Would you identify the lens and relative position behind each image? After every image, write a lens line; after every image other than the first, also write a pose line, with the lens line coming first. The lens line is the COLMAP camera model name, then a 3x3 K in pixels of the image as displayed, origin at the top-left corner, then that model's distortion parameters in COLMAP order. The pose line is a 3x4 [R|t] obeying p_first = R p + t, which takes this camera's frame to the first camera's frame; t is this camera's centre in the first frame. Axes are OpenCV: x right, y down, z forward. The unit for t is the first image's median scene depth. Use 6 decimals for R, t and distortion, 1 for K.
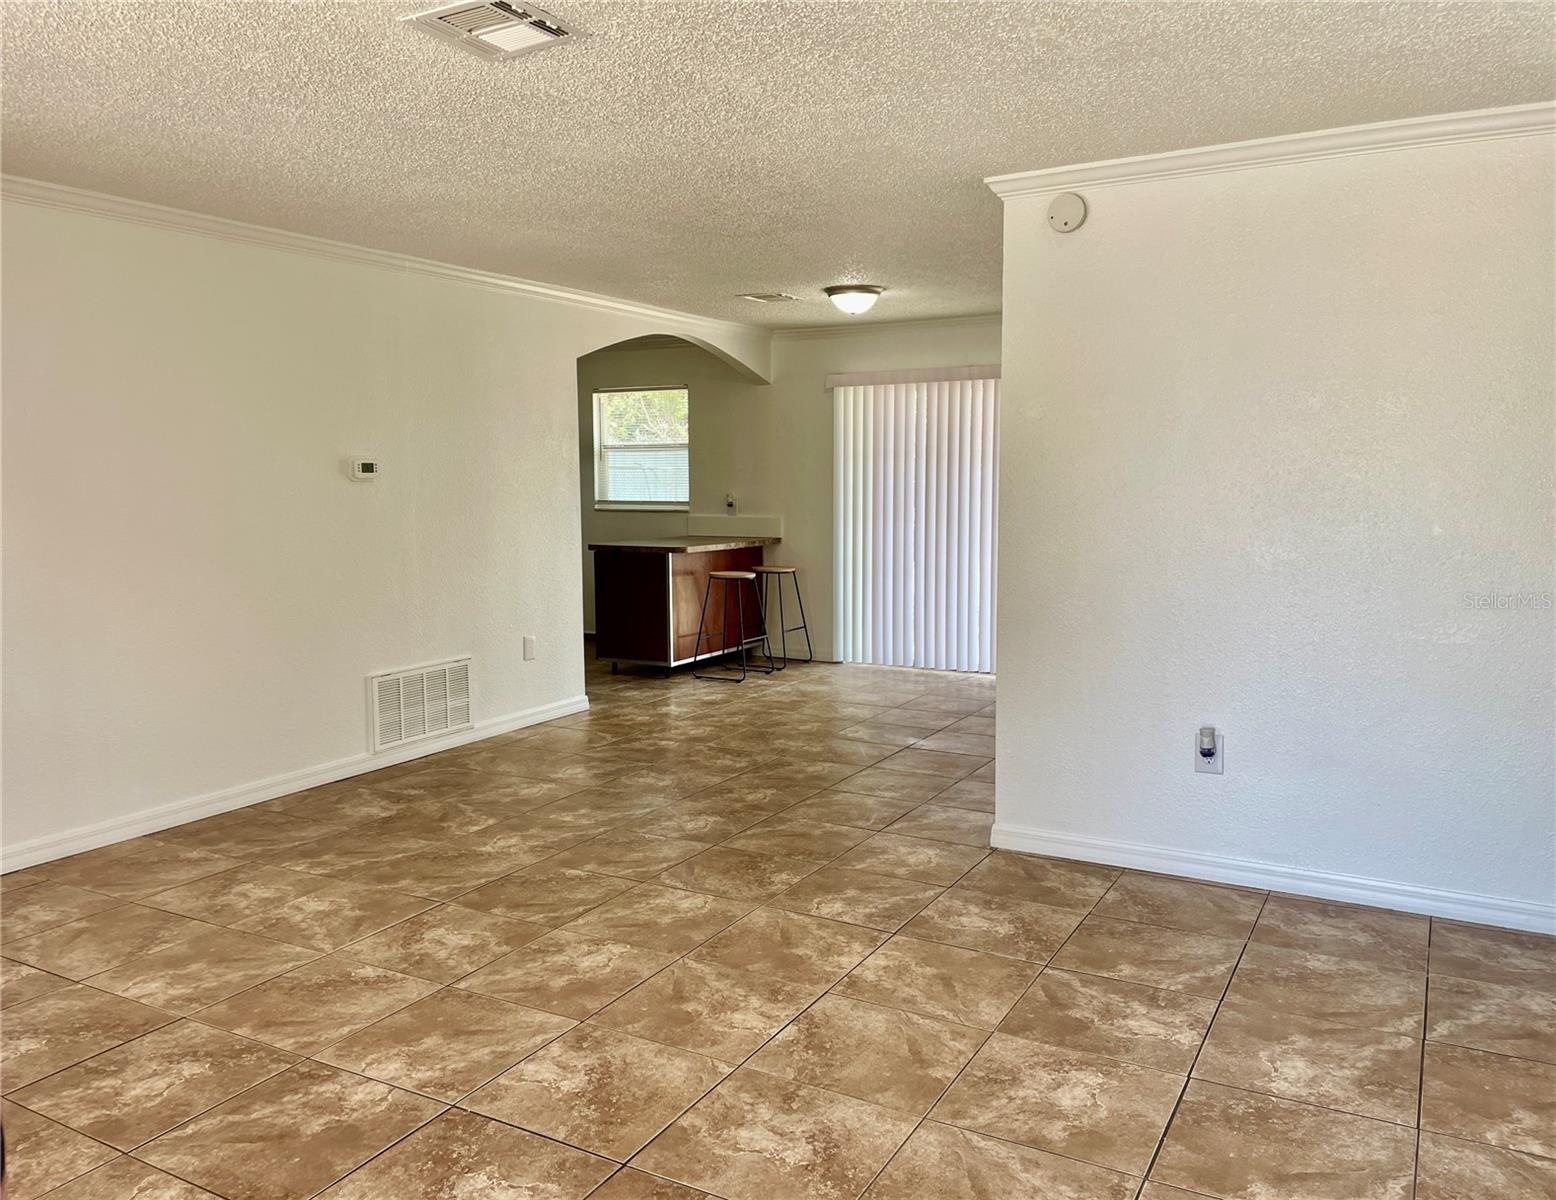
lens RADIAL K [[1207.4, 0, 768.1], [0, 1207.4, 589.4], [0, 0, 1]] dist [0.056414, -0.045137]
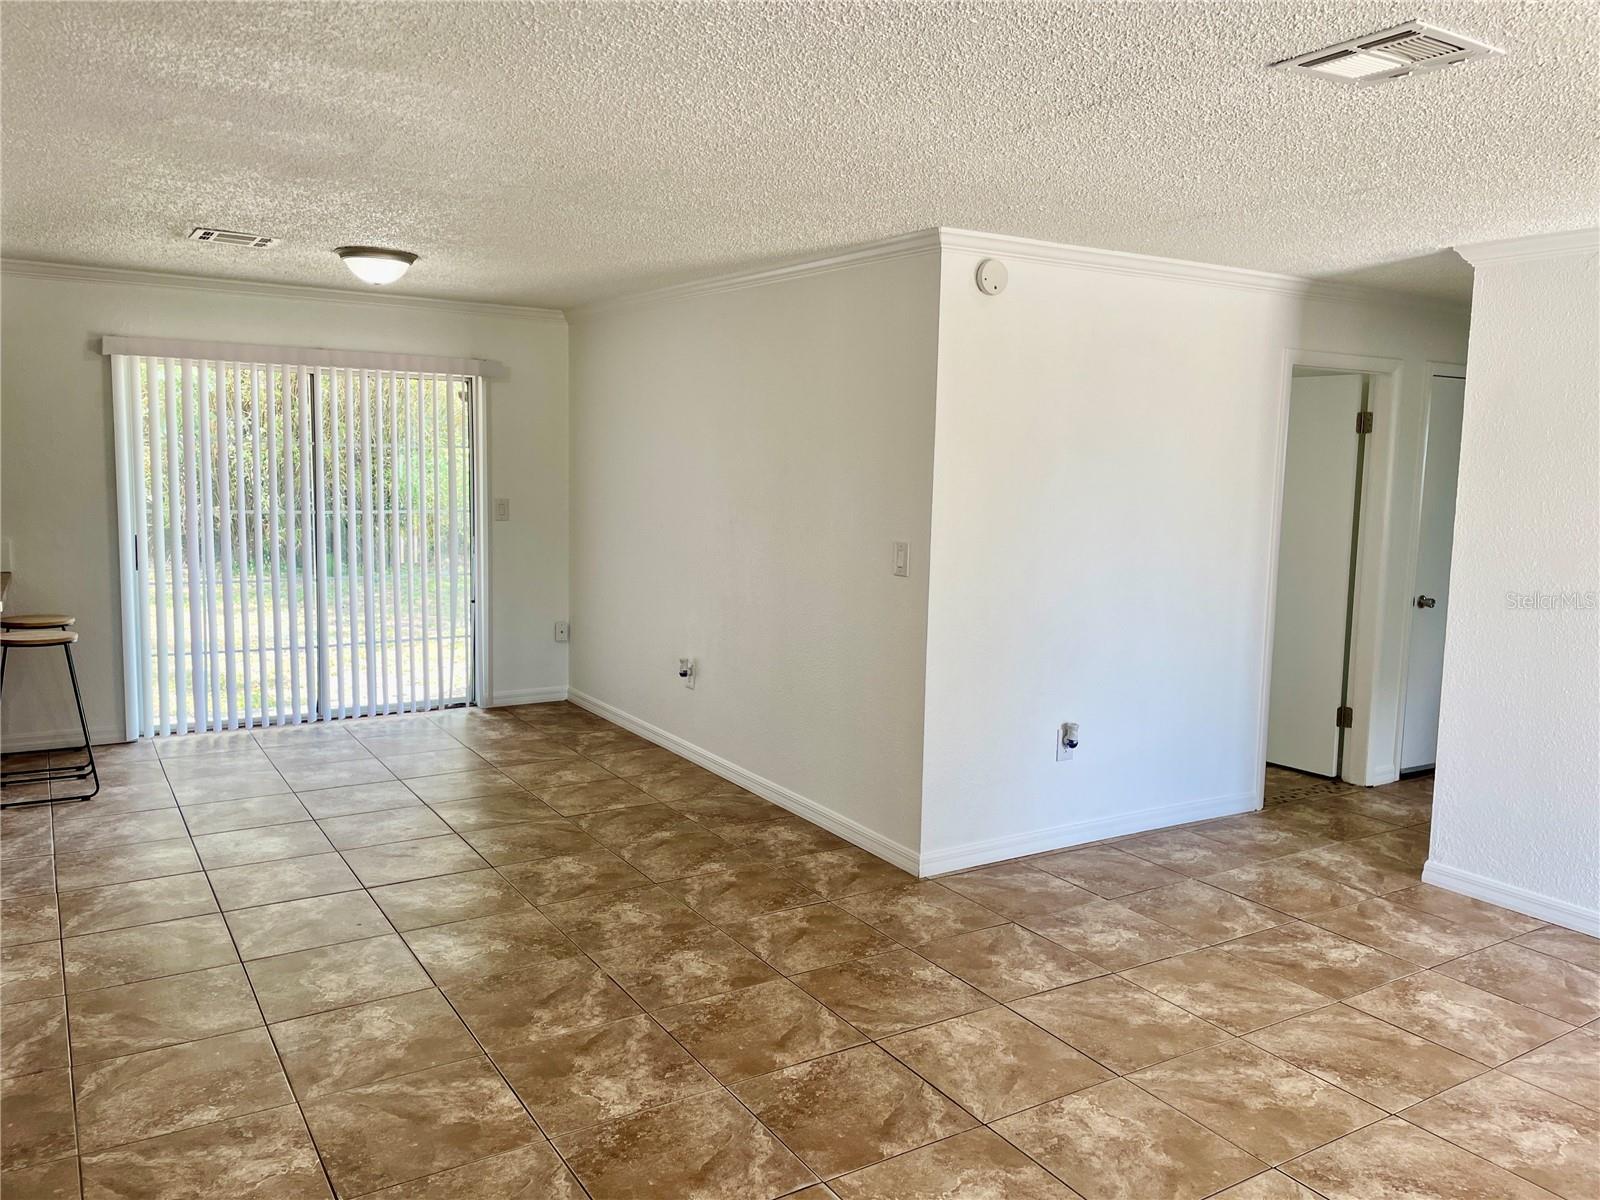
lens RADIAL K [[1205.0, 0, 812.0], [0, 1205.0, 572.3], [0, 0, 1]] dist [0.086114, -0.111424]
pose [[0.477983, -0.072758, 0.875351, -0.935906], [0.060020, 0.996940, 0.050090, -0.129113], [-0.876316, 0.028596, 0.480887, 0.741559]]
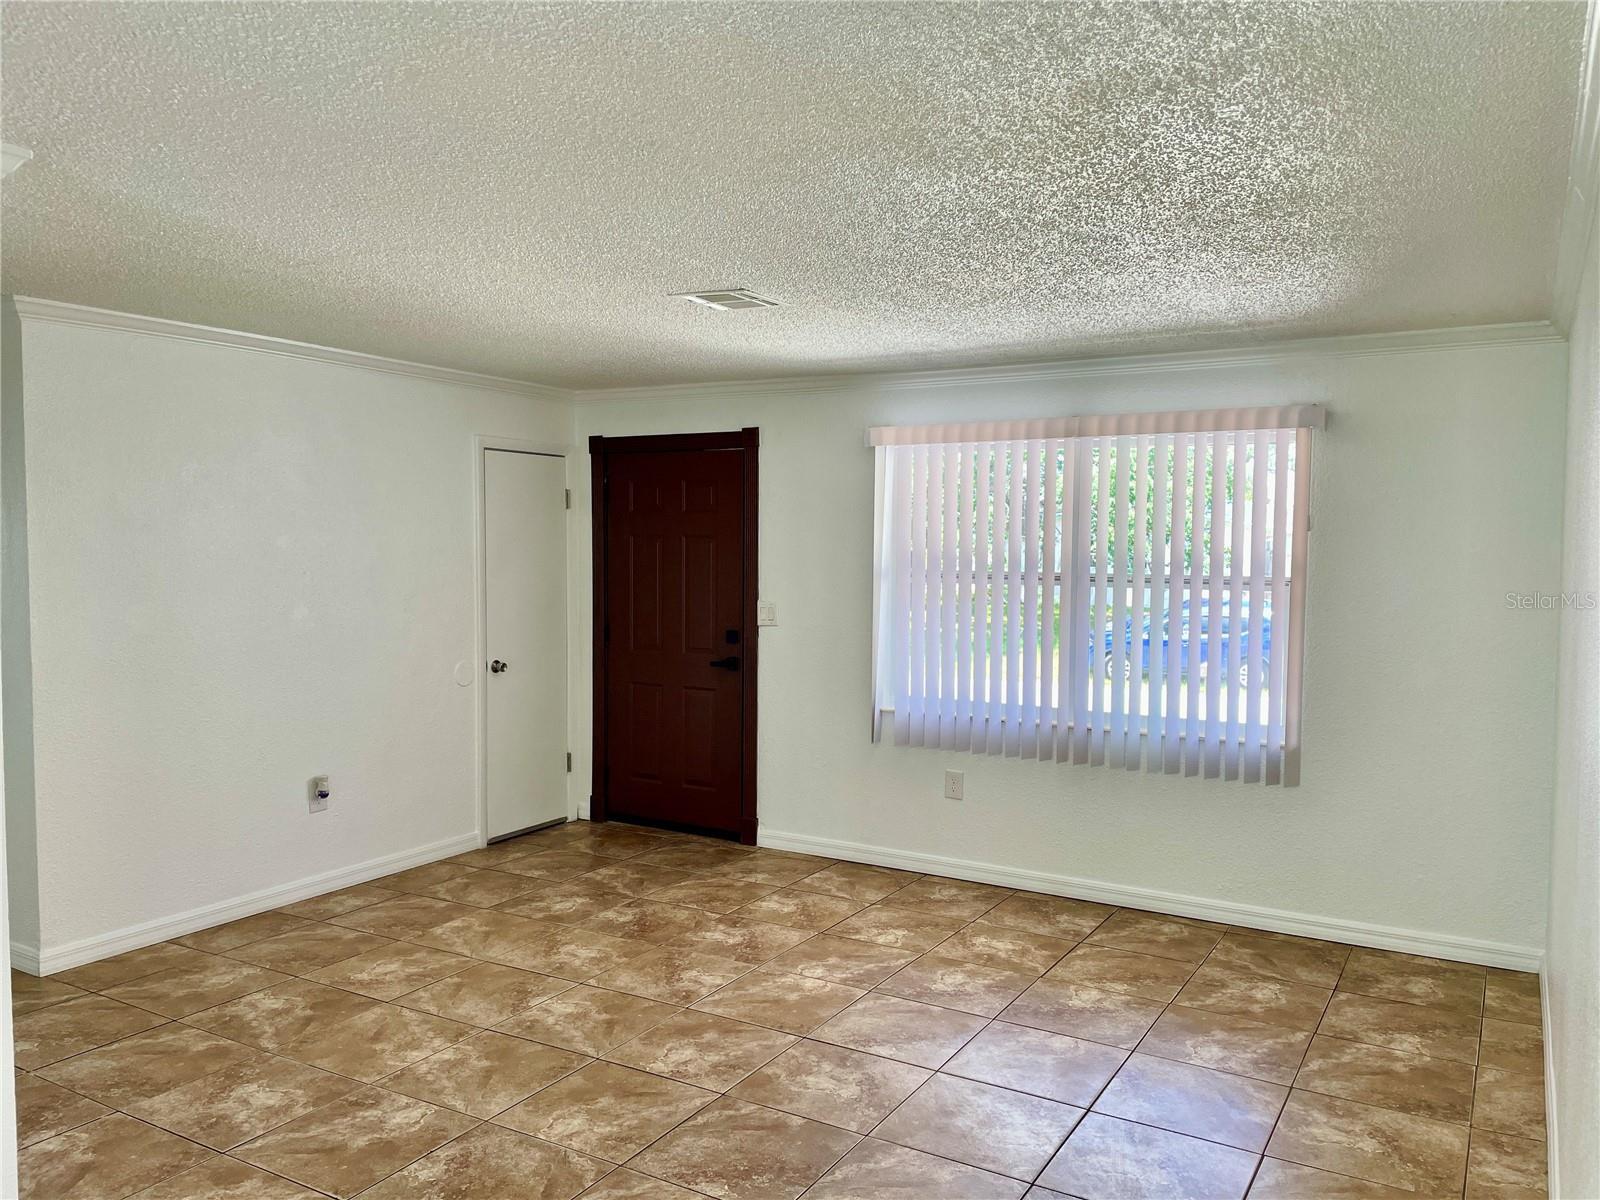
lens RADIAL K [[1205.0, 0, 786.9], [0, 1205.0, 604.9], [0, 0, 1]] dist [0.086114, -0.111424]
pose [[-0.999446, -0.003578, 0.033090, -0.264933], [0.001398, 0.988815, 0.149142, -0.242494], [-0.033253, 0.149106, -0.988262, 1.954732]]
